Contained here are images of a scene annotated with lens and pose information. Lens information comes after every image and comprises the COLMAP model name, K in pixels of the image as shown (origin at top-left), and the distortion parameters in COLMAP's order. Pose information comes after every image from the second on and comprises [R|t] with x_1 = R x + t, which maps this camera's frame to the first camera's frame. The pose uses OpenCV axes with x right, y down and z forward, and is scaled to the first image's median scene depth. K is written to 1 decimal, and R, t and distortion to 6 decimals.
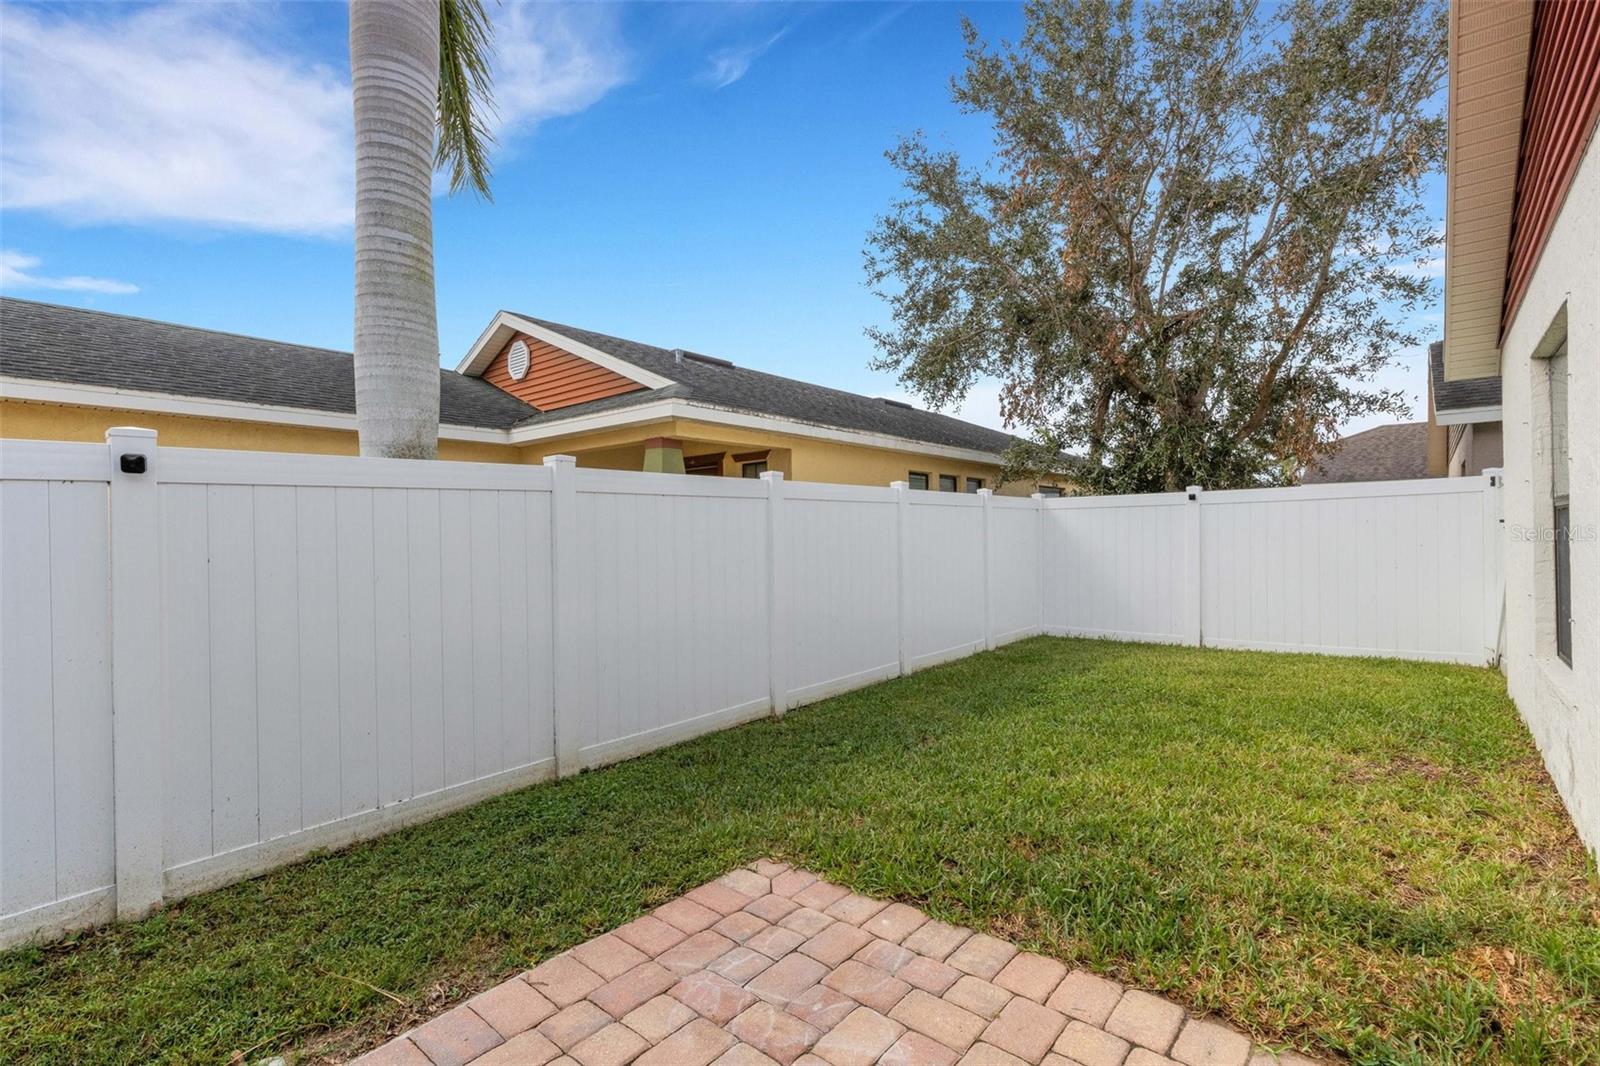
lens RADIAL K [[719.9, 0, 797.1], [0, 719.9, 538.3], [0, 0, 1]] dist [0.000519, -0.000664]
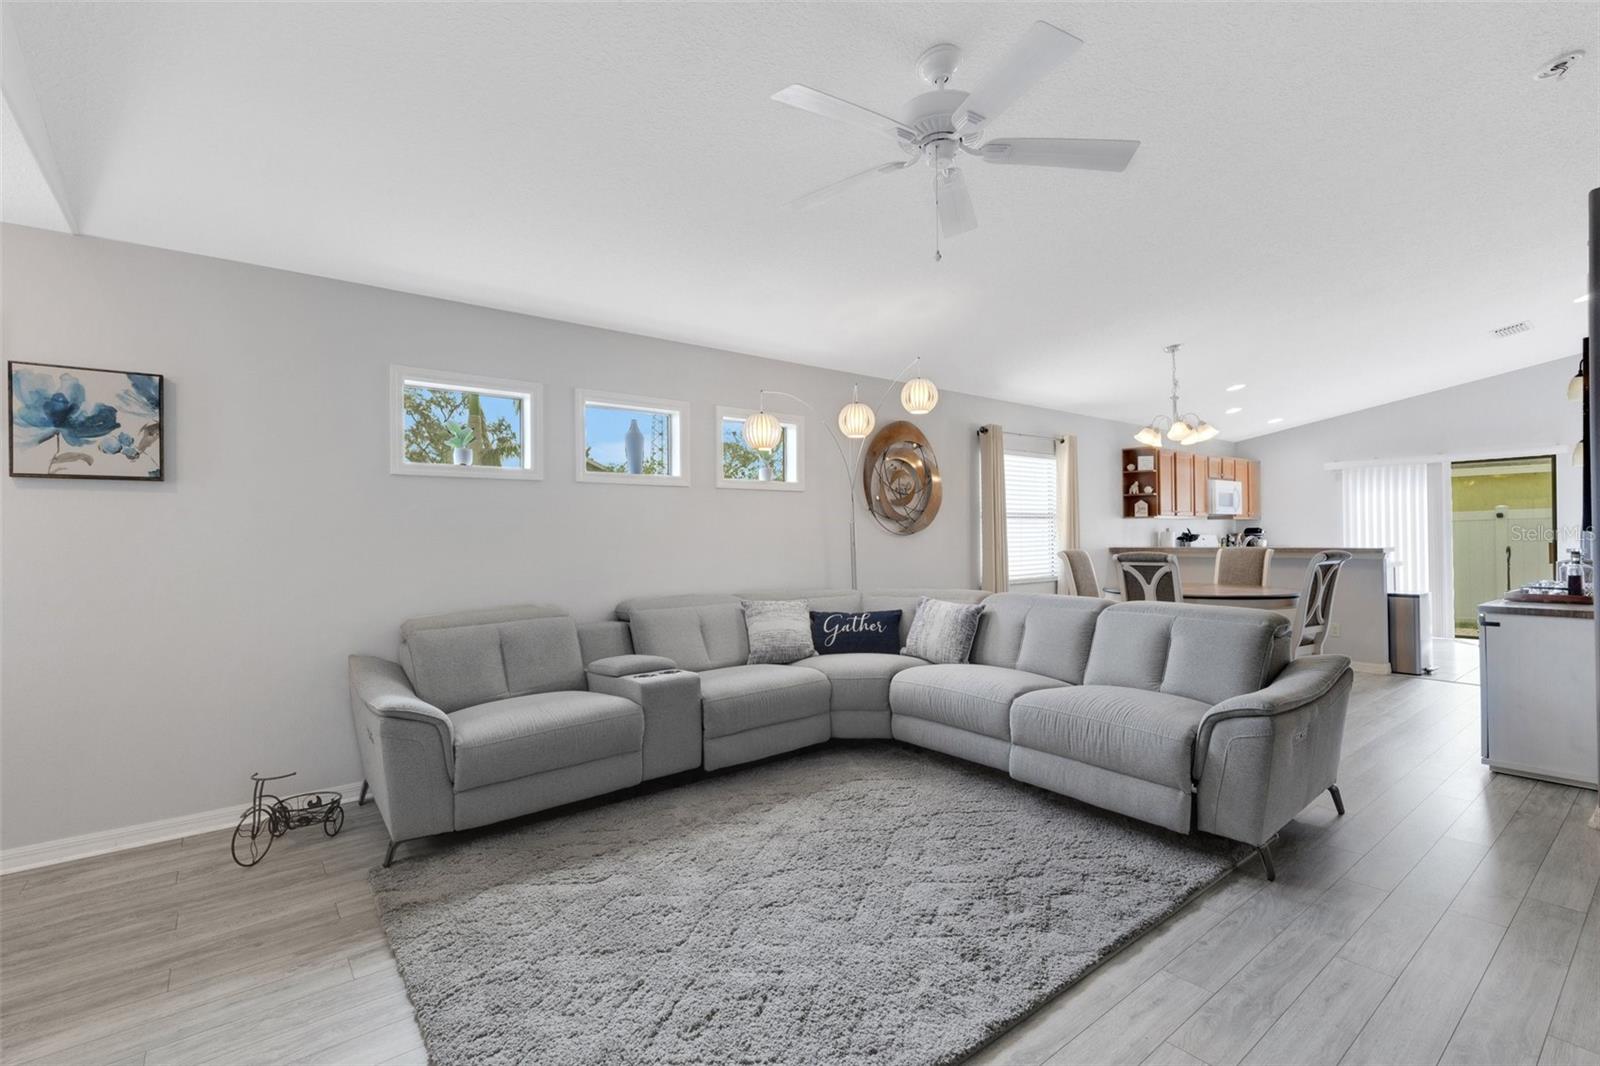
lens RADIAL K [[719.9, 0, 808.2], [0, 719.9, 526.7], [0, 0, 1]] dist [0.000519, -0.000664]
pose [[-0.200083, 0.004445, -0.979769, 4.383619], [0.012437, 0.999921, 0.001996, -0.105829], [0.979700, -0.011786, -0.200123, -2.319343]]
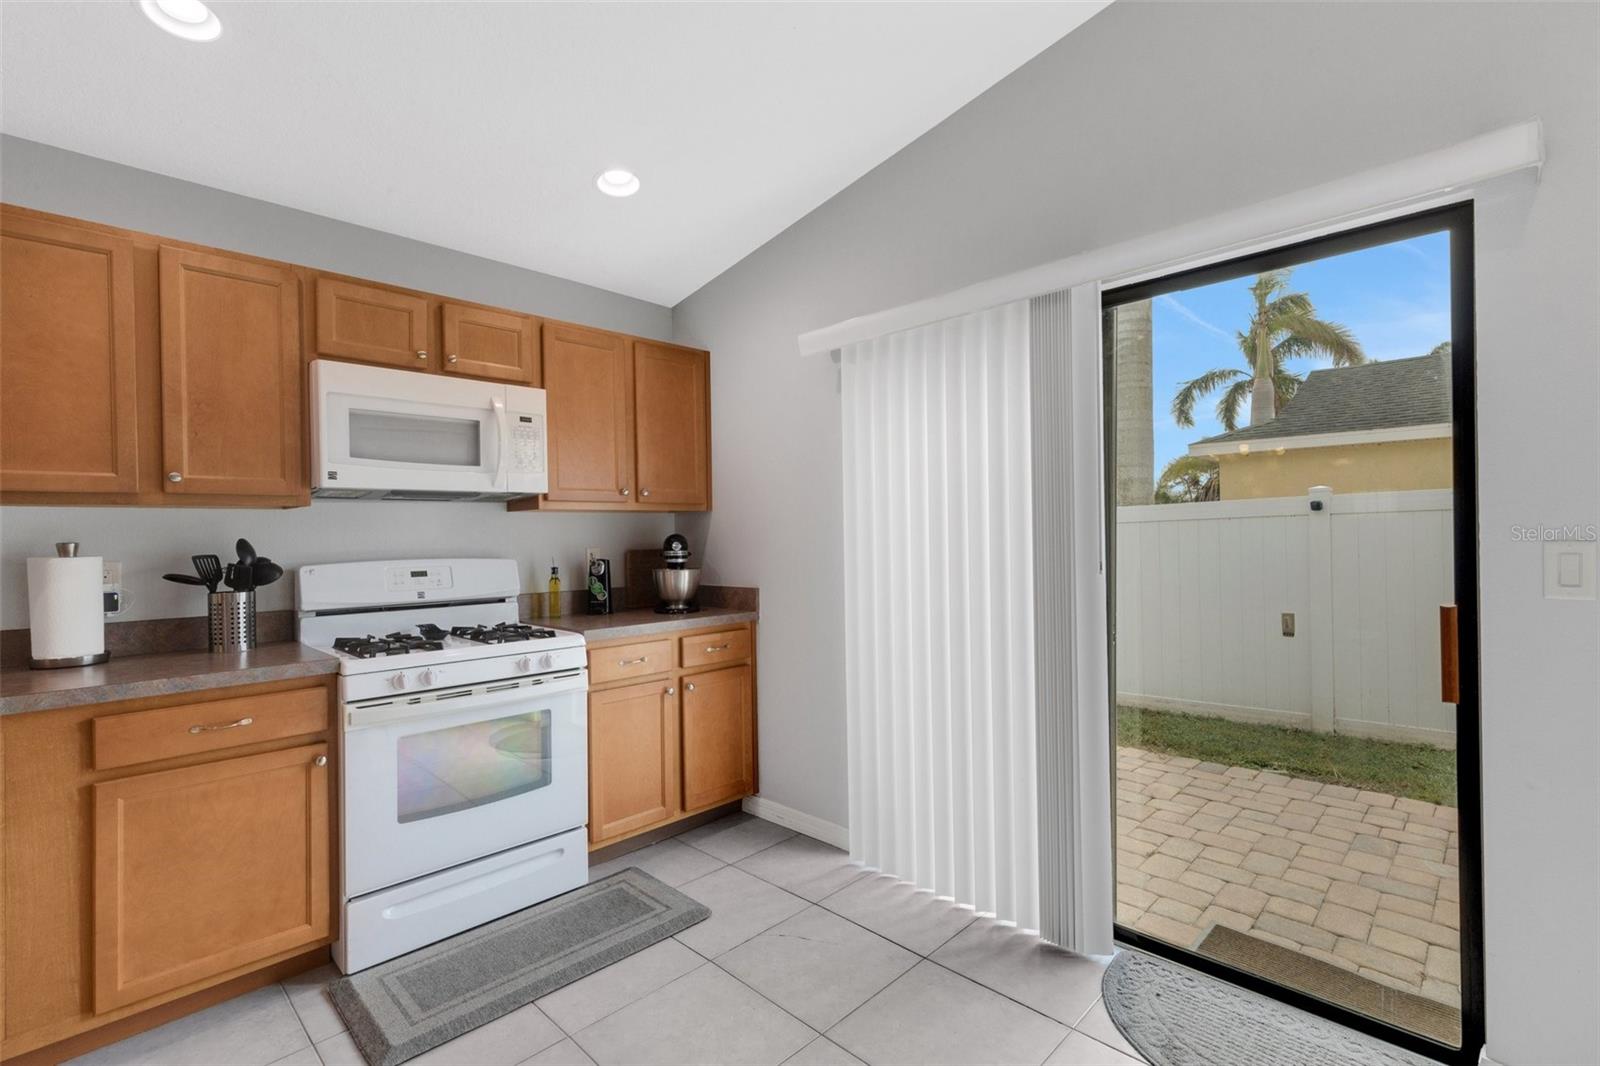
lens RADIAL K [[733.3, 0, 810.0], [0, 733.3, 525.9], [0, 0, 1]] dist [0.006602, -0.002550]
pose [[-0.071476, 0.004145, -0.997434, 1.311080], [0.013289, 0.999907, 0.003203, -0.079067], [0.997354, -0.013026, -0.071524, -0.275337]]
